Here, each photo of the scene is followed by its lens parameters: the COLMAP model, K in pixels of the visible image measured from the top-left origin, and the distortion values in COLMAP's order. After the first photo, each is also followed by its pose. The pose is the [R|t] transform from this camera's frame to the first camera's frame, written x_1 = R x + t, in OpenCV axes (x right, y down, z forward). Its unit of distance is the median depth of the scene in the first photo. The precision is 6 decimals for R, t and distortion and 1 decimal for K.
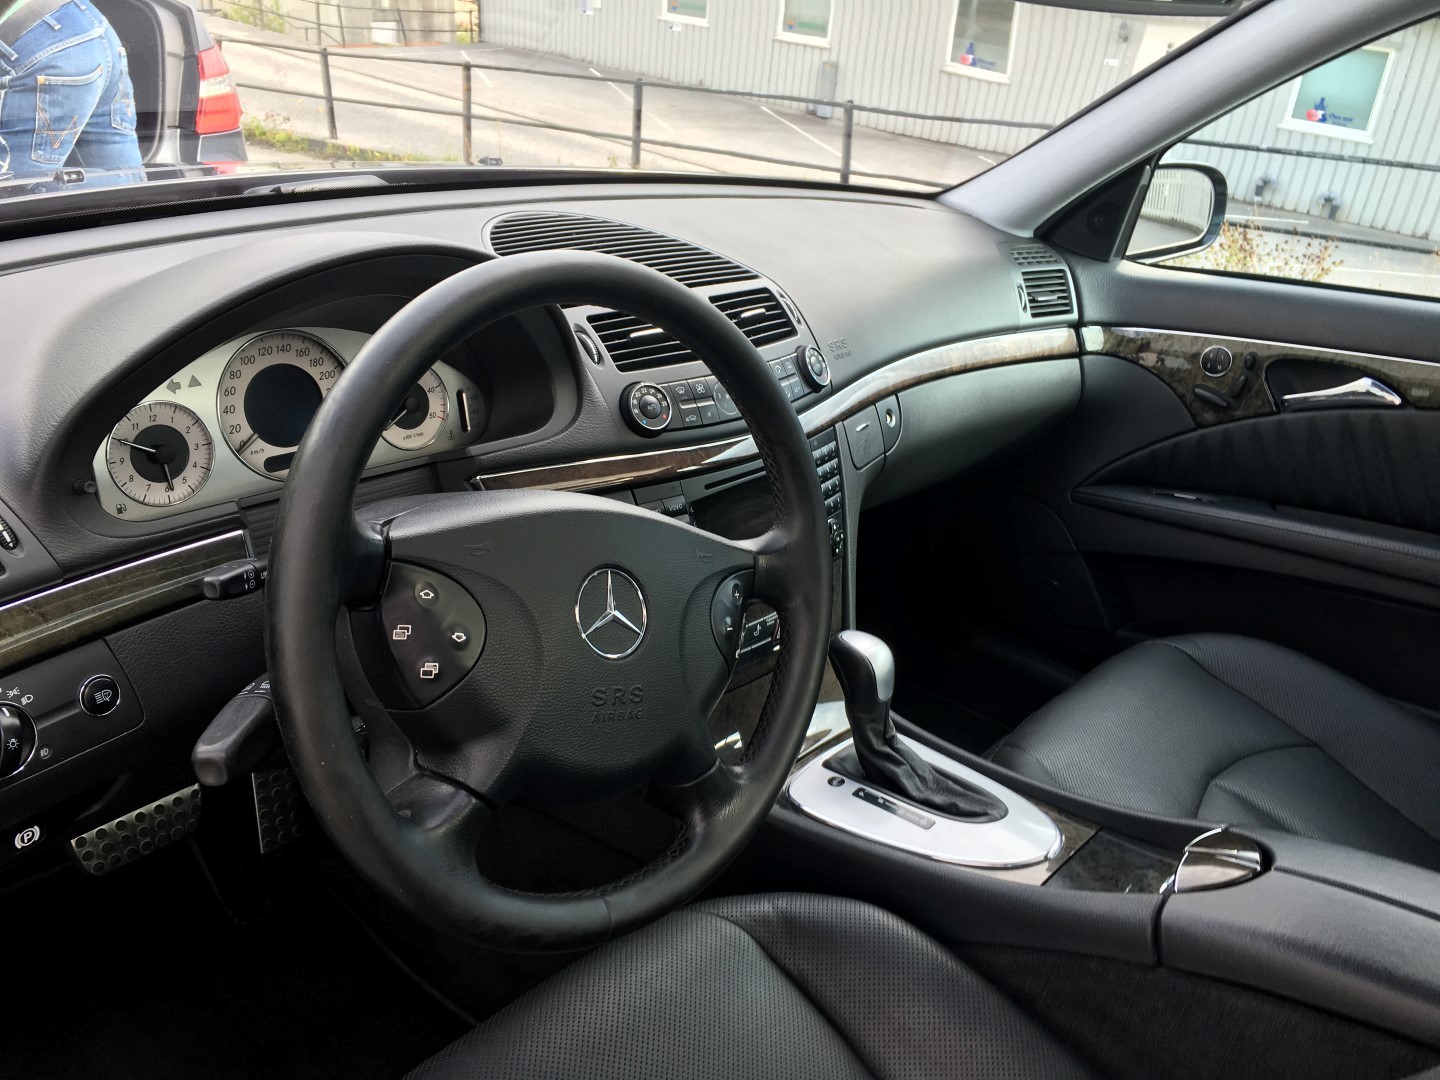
lens RADIAL K [[1226.0, 0, 715.4], [0, 1226.0, 541.7], [0, 0, 1]] dist [0.076707, -0.098373]
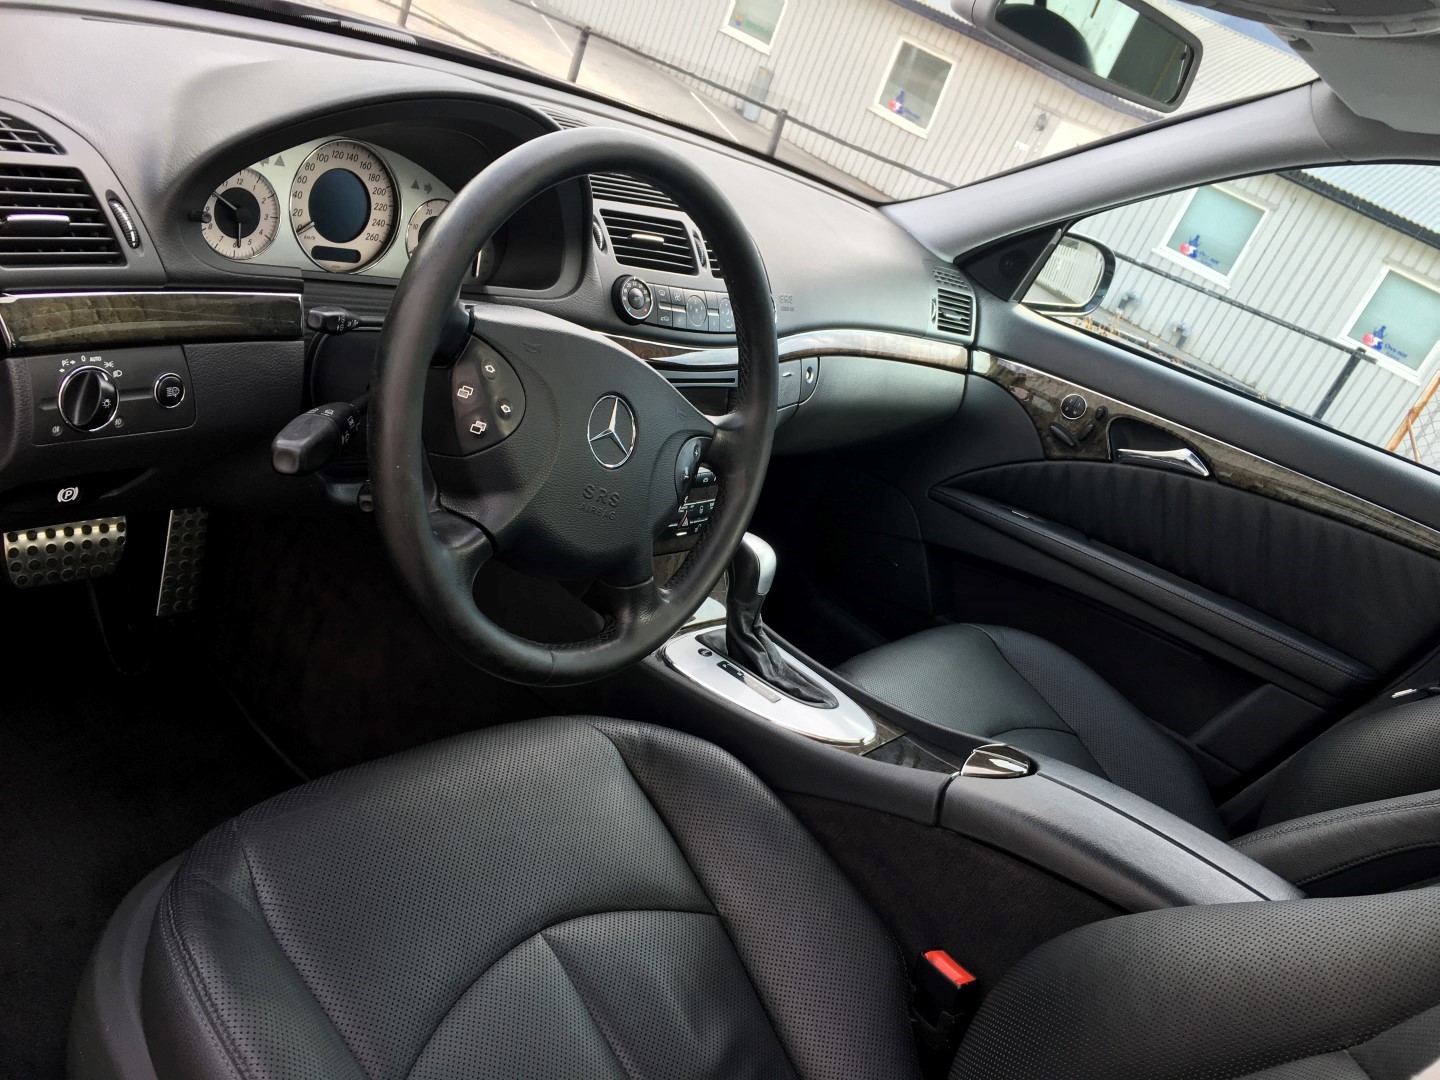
lens RADIAL K [[1226.0, 0, 716.6], [0, 1226.0, 533.0], [0, 0, 1]] dist [0.076707, -0.098373]
pose [[0.959906, 0.240340, 0.144284, -0.090902], [-0.241289, 0.970389, -0.011150, 0.097050], [-0.142691, -0.024111, 0.989474, -0.166786]]
